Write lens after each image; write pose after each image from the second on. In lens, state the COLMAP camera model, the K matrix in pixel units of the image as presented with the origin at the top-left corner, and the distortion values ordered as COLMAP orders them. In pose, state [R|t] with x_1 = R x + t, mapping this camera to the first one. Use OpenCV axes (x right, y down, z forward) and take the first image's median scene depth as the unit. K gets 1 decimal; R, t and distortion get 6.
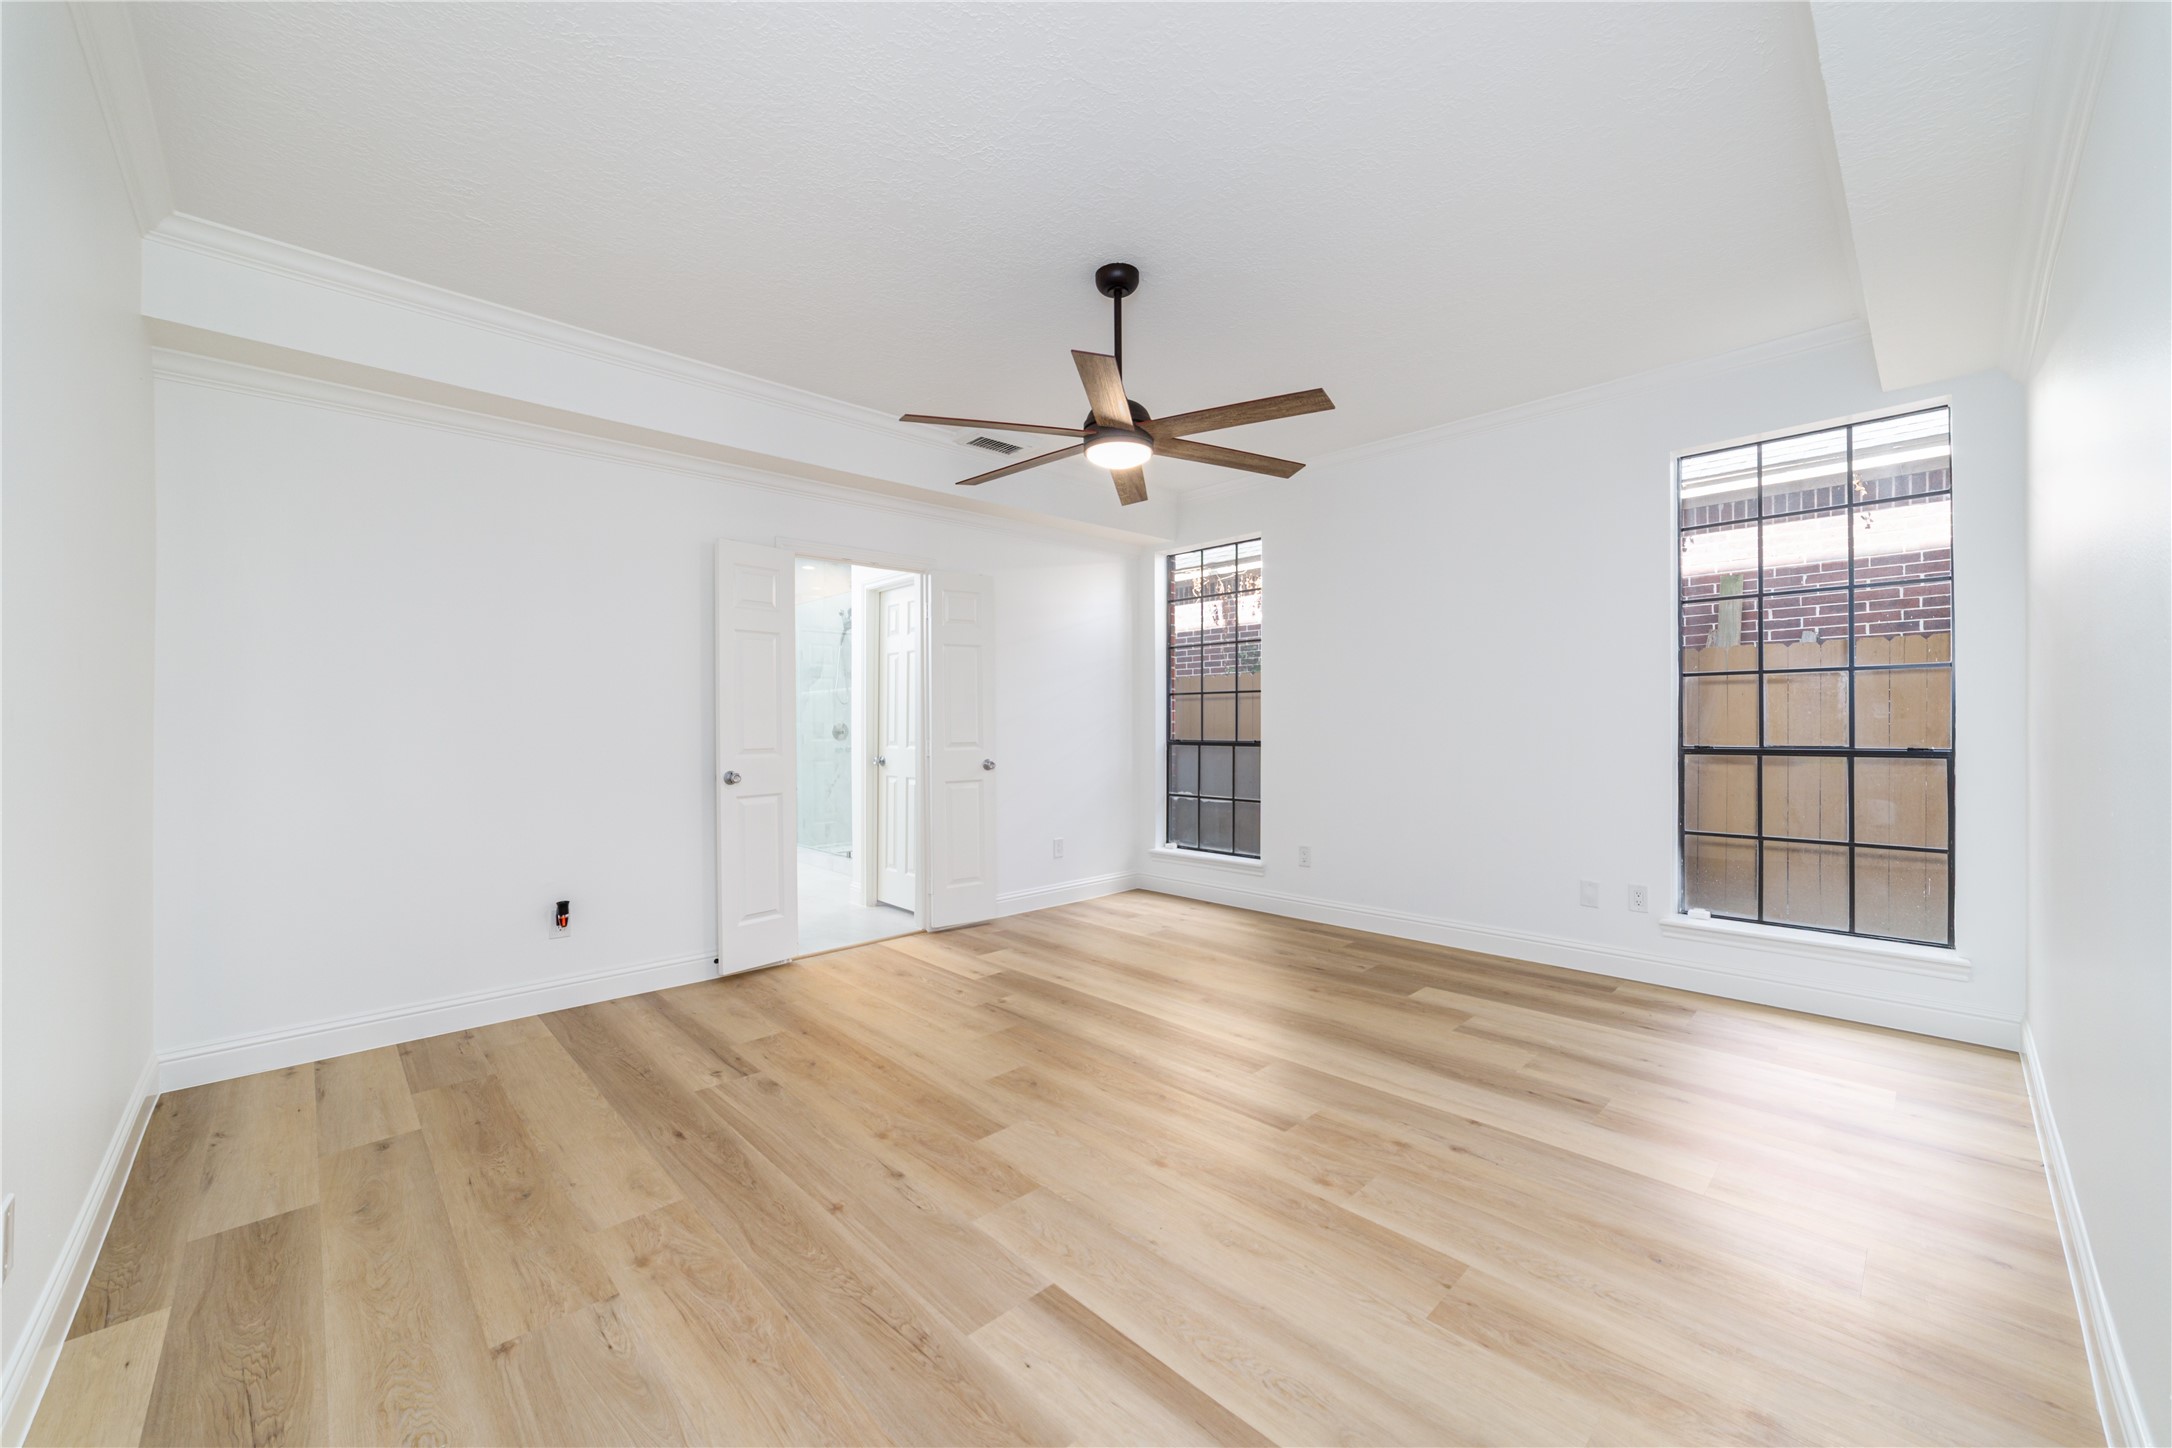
lens RADIAL K [[829.1, 0, 1083.3], [0, 829.1, 716.4], [0, 0, 1]] dist [0.000281, -0.000017]
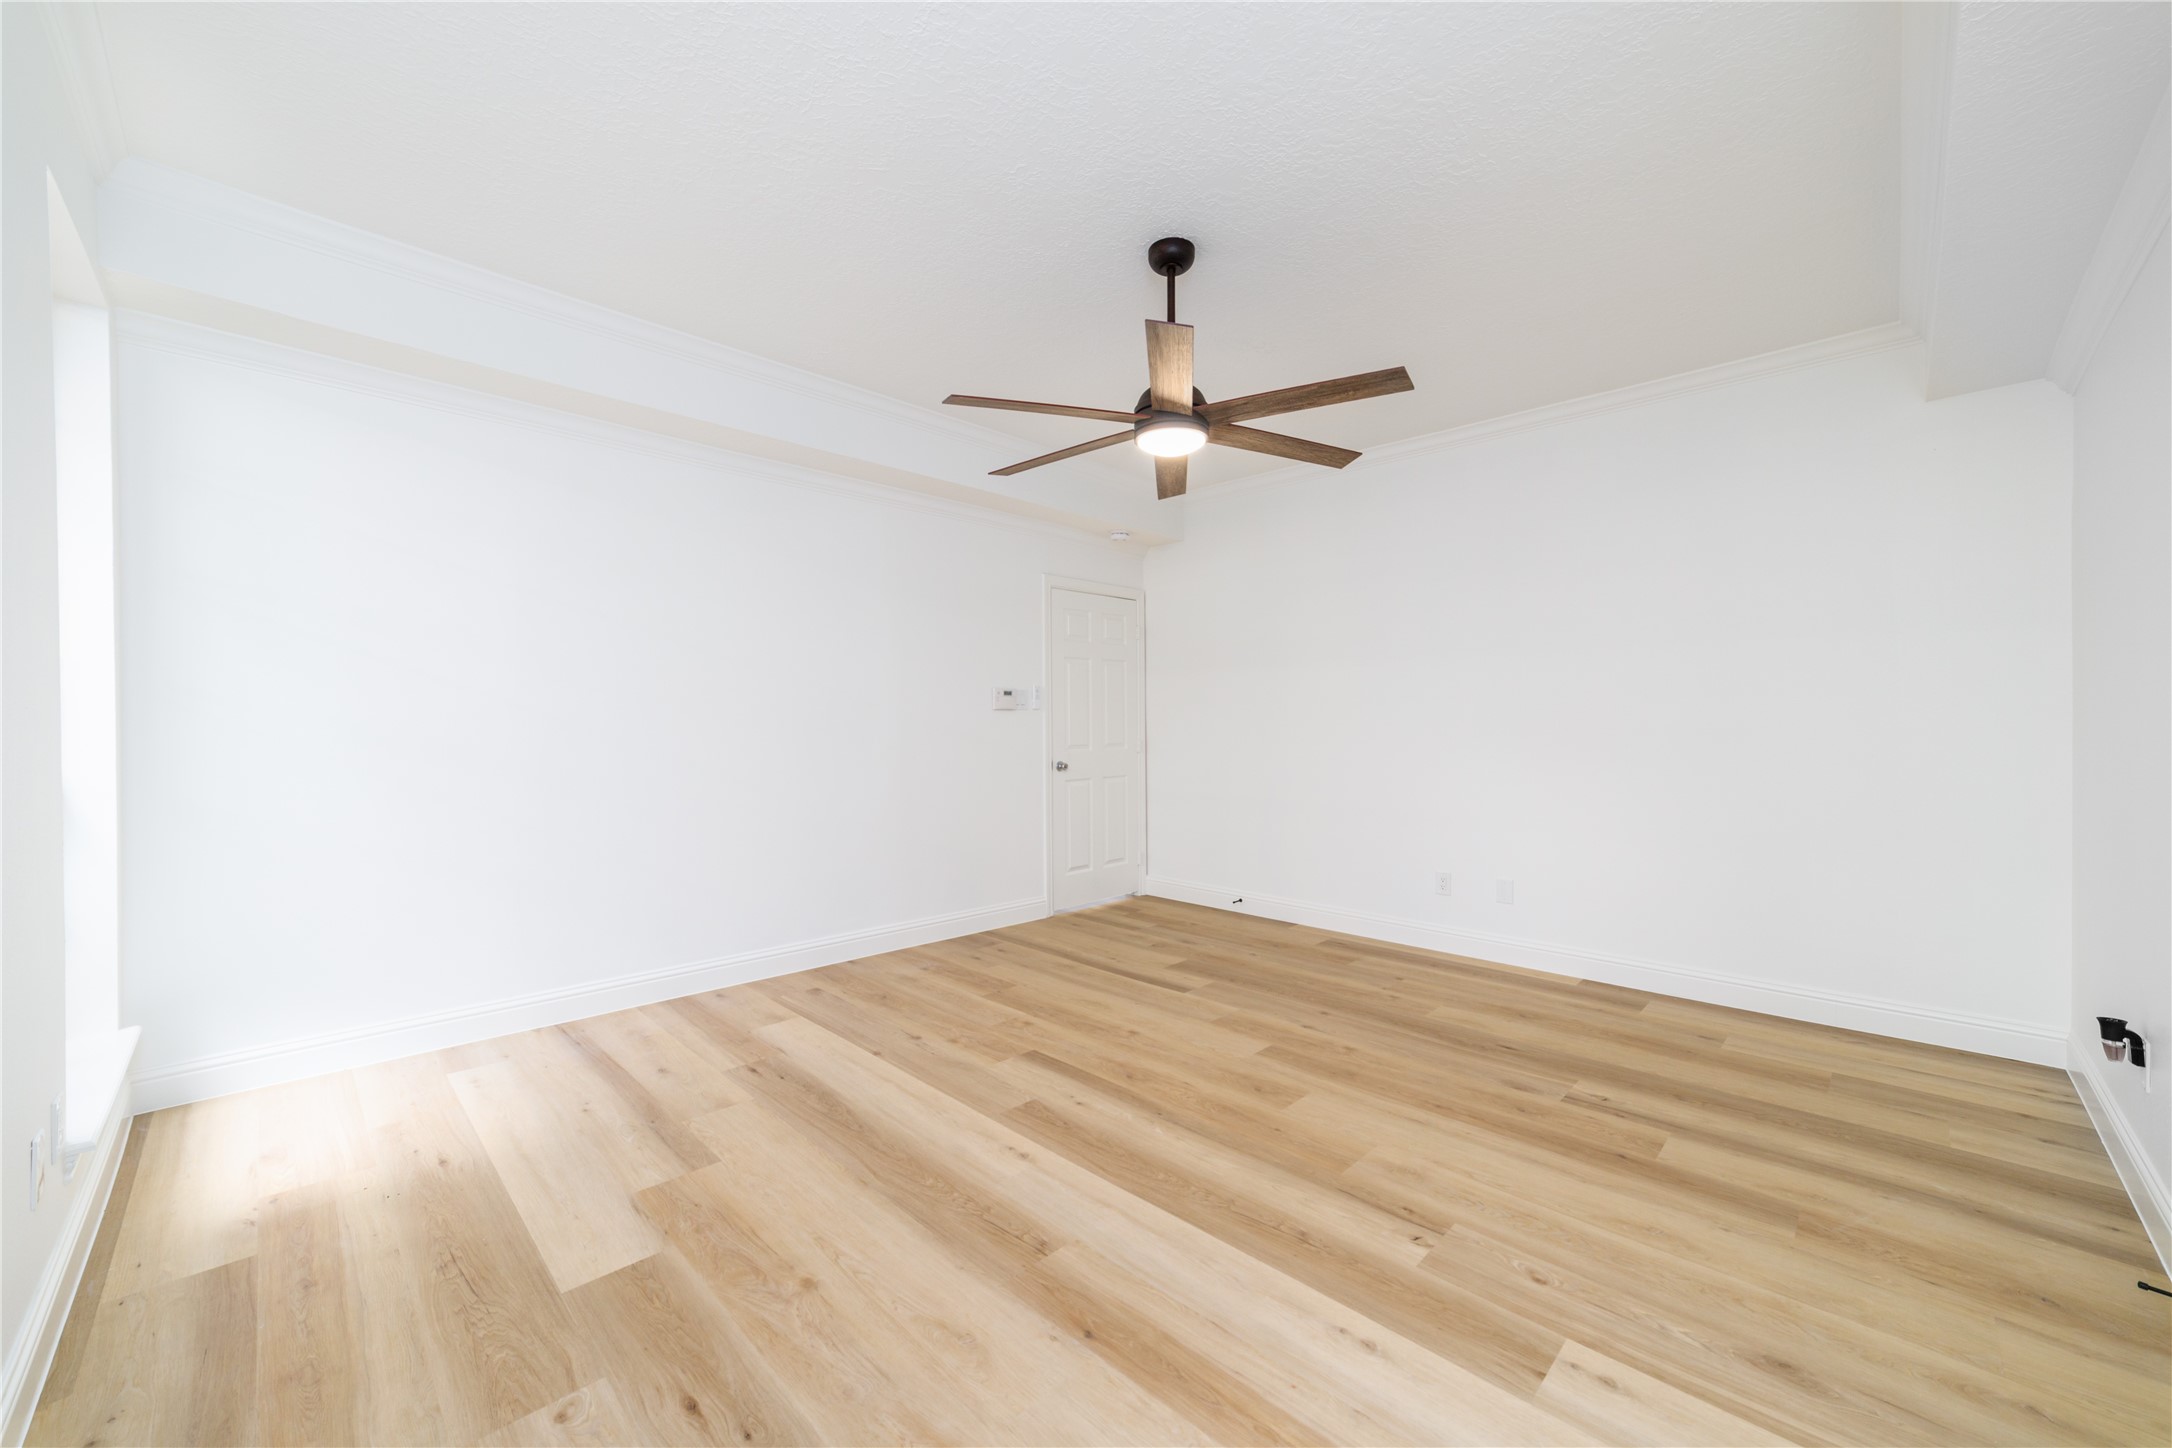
lens RADIAL K [[829.1, 0, 1085.7], [0, 829.1, 730.0], [0, 0, 1]] dist [0.000281, -0.000017]
pose [[-0.999601, 0.006445, -0.027500, 0.194648], [0.006500, 0.999977, -0.001905, 0.013968], [0.027488, -0.002083, -0.999620, 2.261046]]
